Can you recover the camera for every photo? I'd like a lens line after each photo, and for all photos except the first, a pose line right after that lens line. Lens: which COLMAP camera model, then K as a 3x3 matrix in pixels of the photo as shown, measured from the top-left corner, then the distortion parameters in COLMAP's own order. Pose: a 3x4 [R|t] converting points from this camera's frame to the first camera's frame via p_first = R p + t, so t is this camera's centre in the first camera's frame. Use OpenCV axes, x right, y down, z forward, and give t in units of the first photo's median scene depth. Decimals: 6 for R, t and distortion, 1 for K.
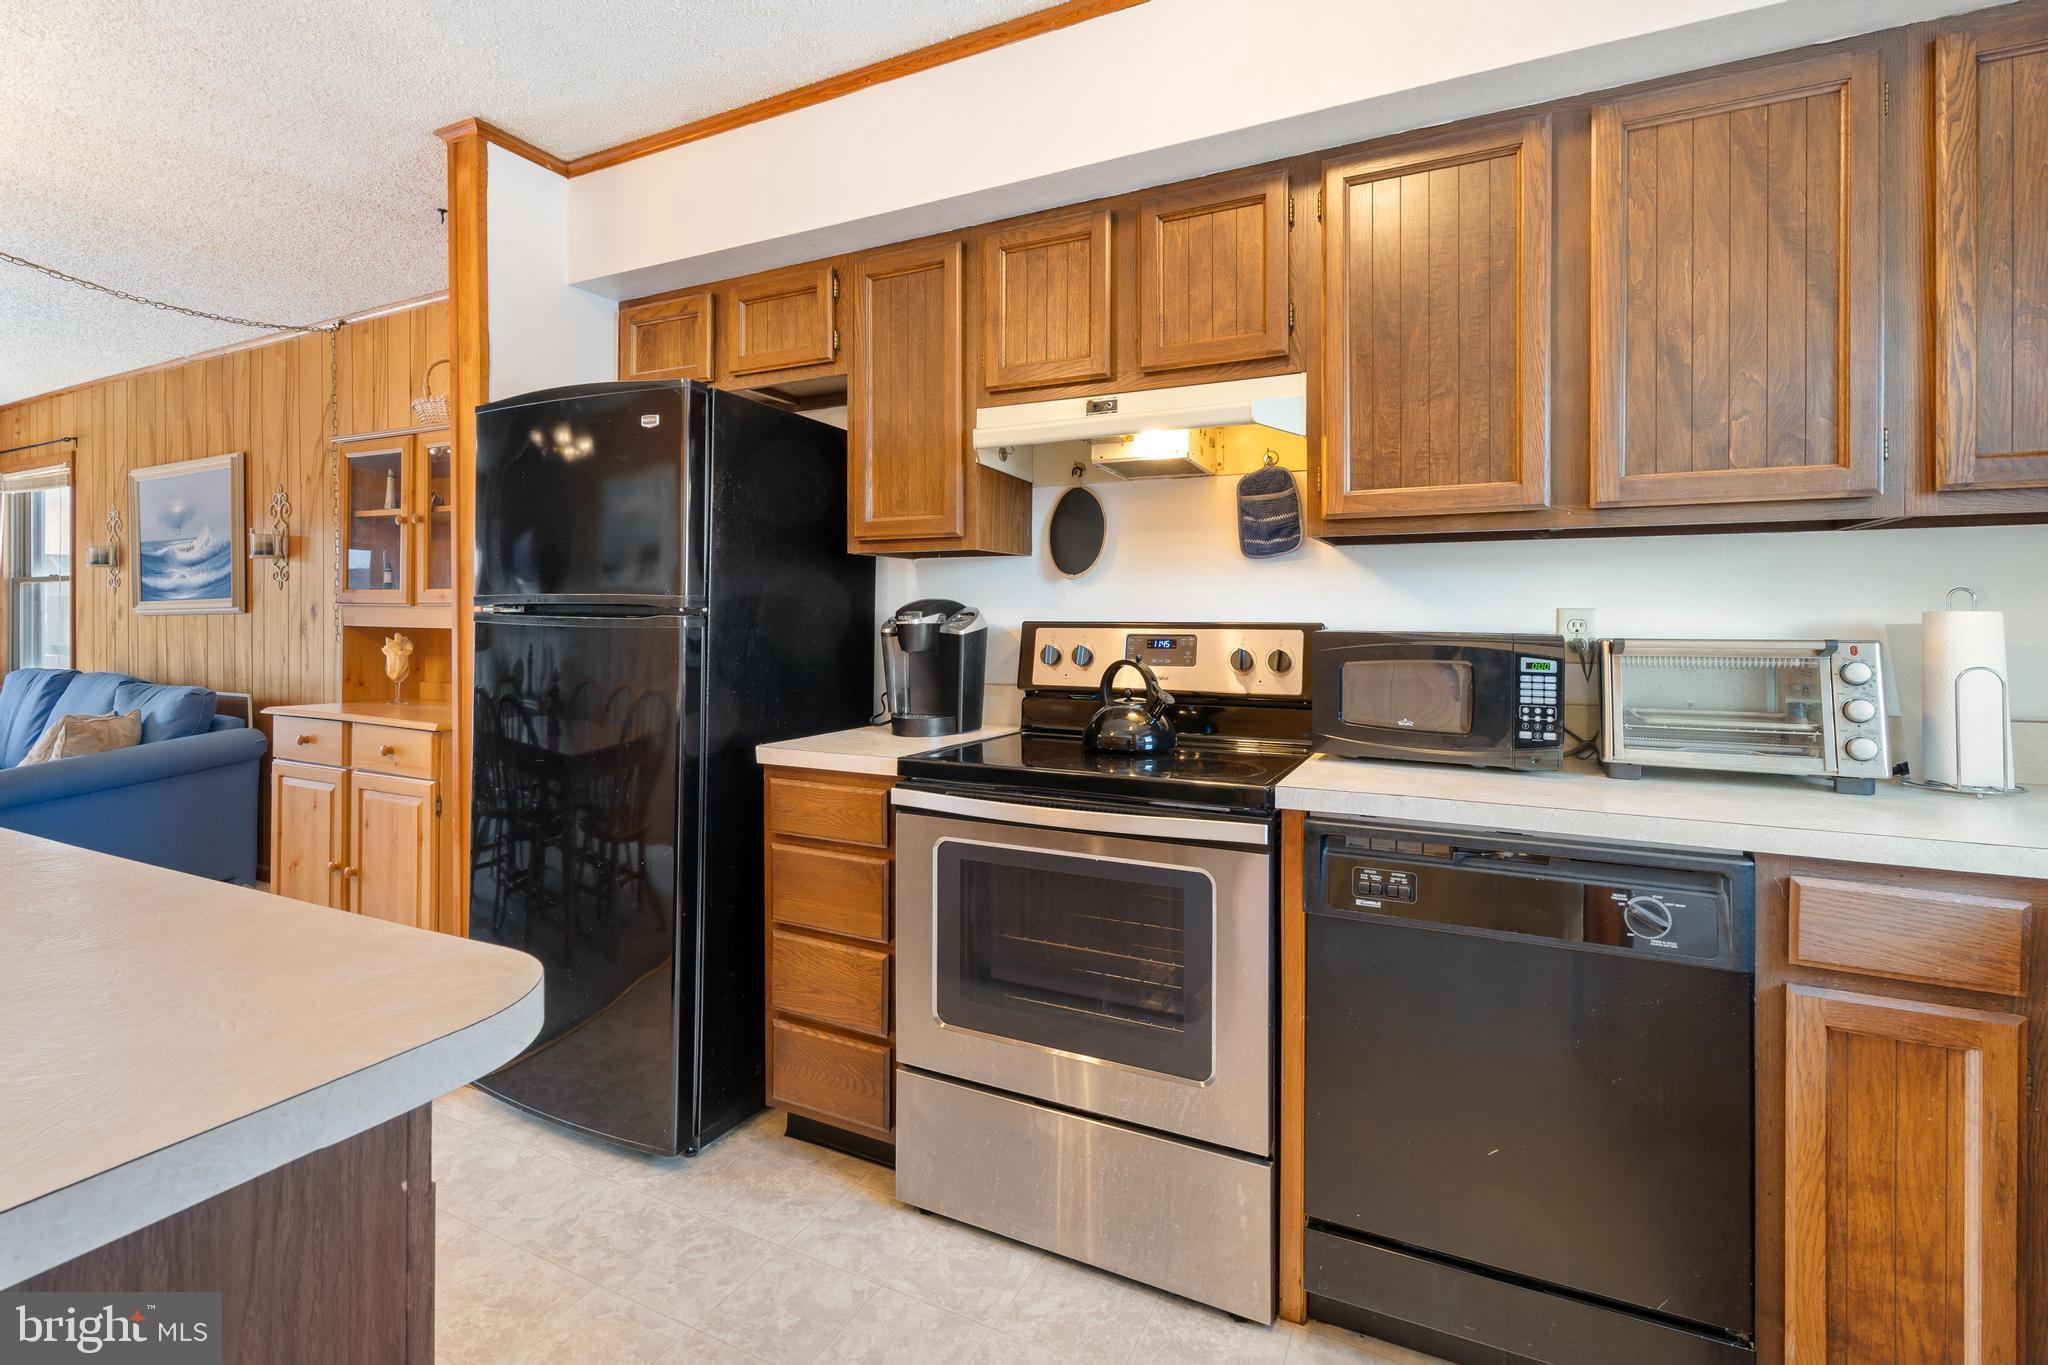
lens RADIAL K [[947.9, 0, 1018.0], [0, 947.9, 624.9], [0, 0, 1]] dist [-0.003183, 0.000586]
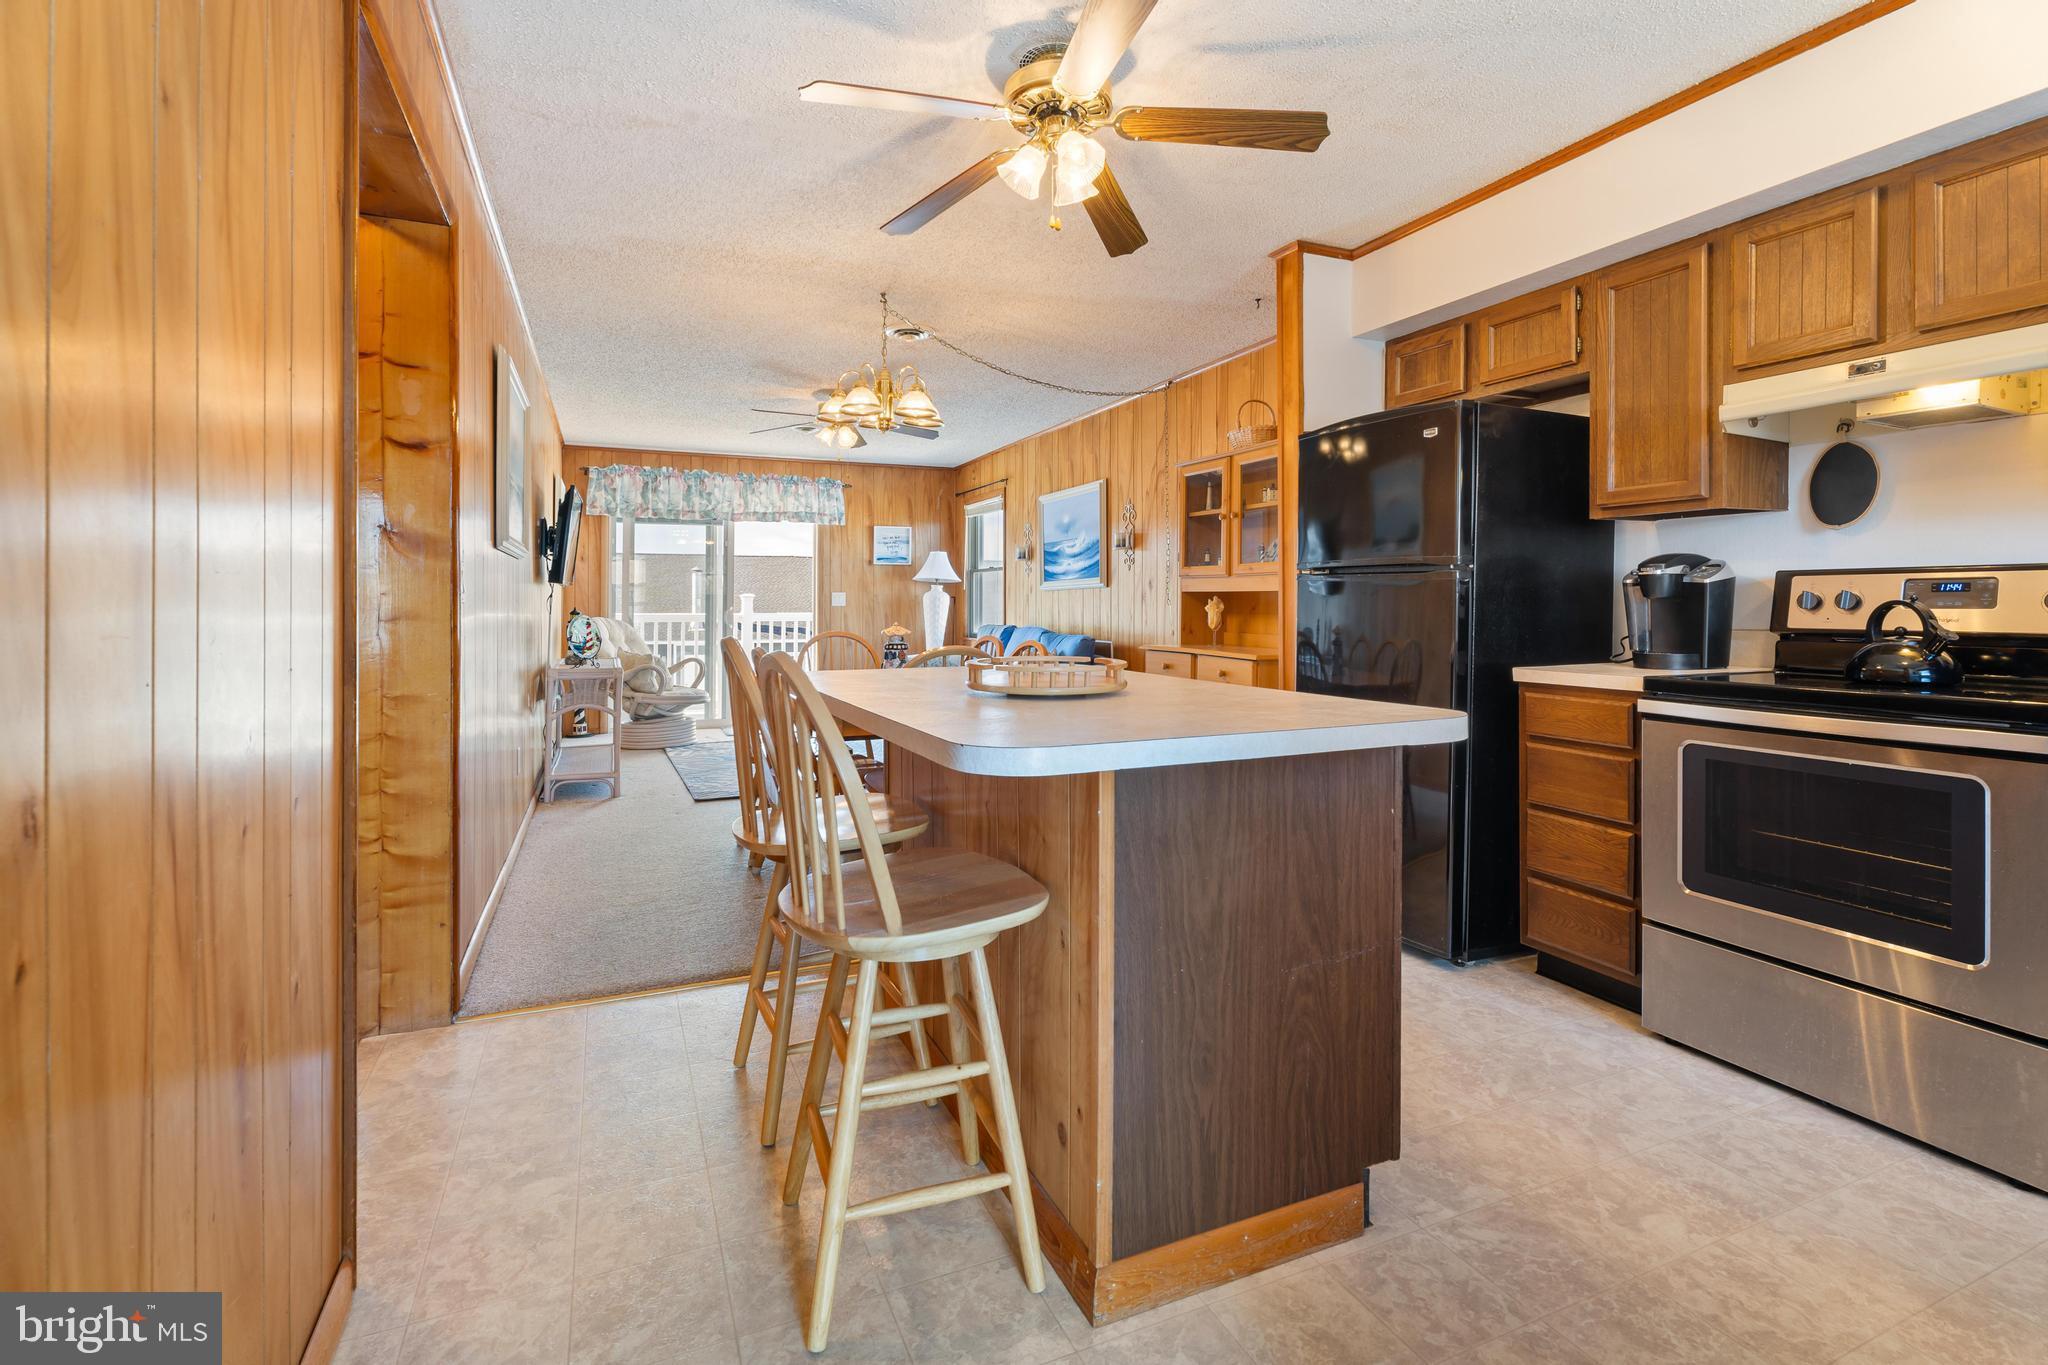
lens RADIAL K [[936.1, 0, 1017.9], [0, 936.1, 605.5], [0, 0, 1]] dist [0.006824, -0.000715]
pose [[0.769492, -0.000550, -0.638656, 0.024931], [-0.004453, 0.999971, -0.006226, 0.047866], [0.638641, 0.007635, 0.769467, -0.404599]]
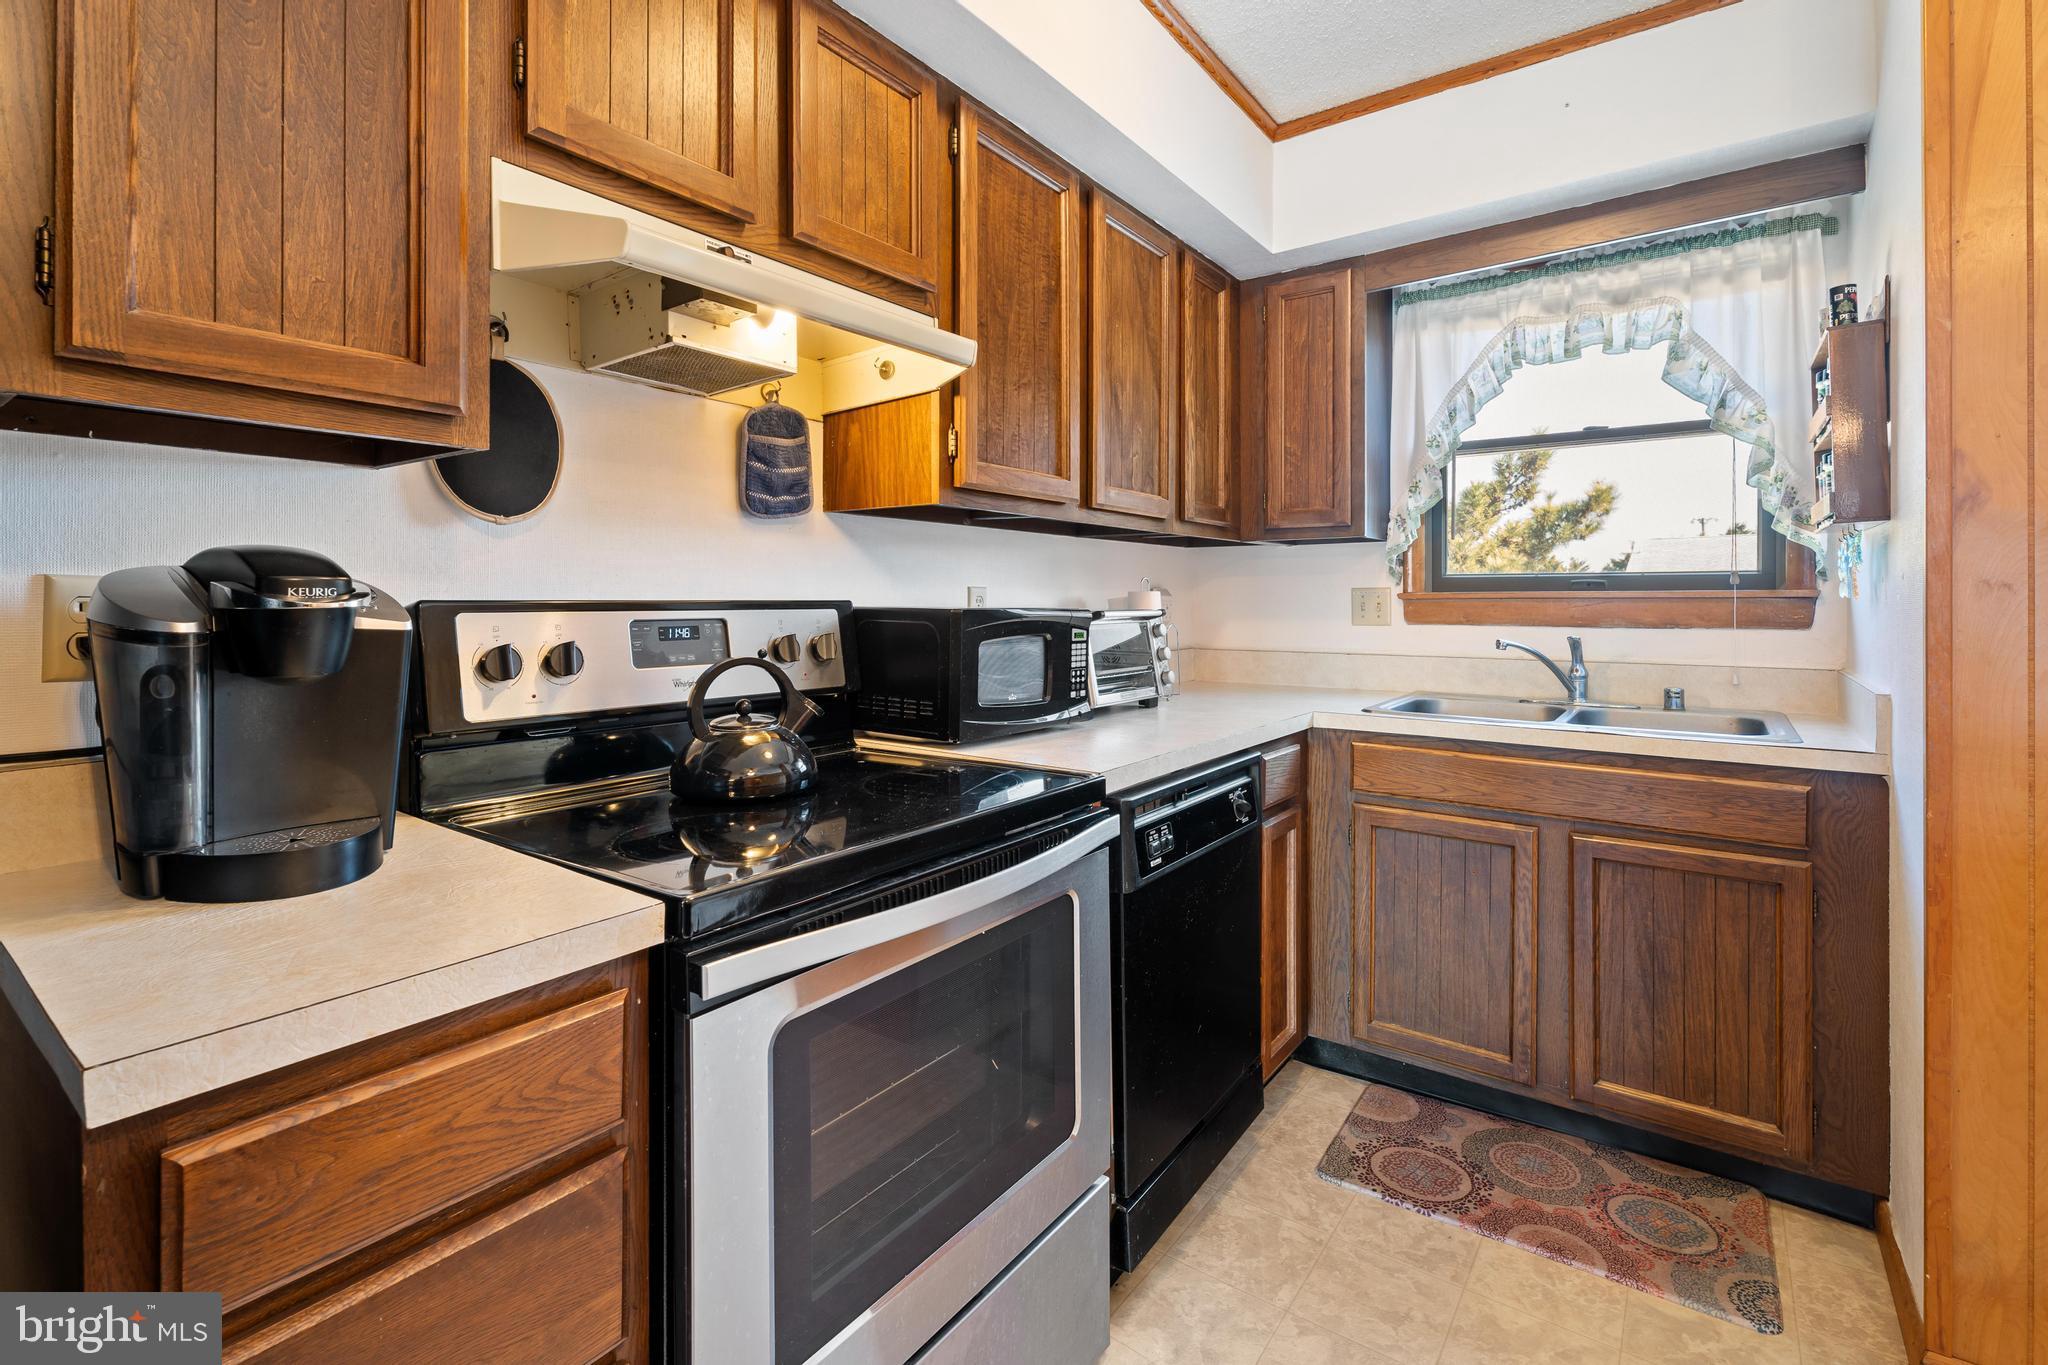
lens RADIAL K [[936.1, 0, 1017.9], [0, 936.1, 605.5], [0, 0, 1]] dist [0.006824, -0.000715]
pose [[0.160602, -0.010424, 0.986964, -0.451021], [0.003339, 0.999944, 0.010017, -0.004650], [-0.987014, 0.001687, 0.160628, 0.635648]]
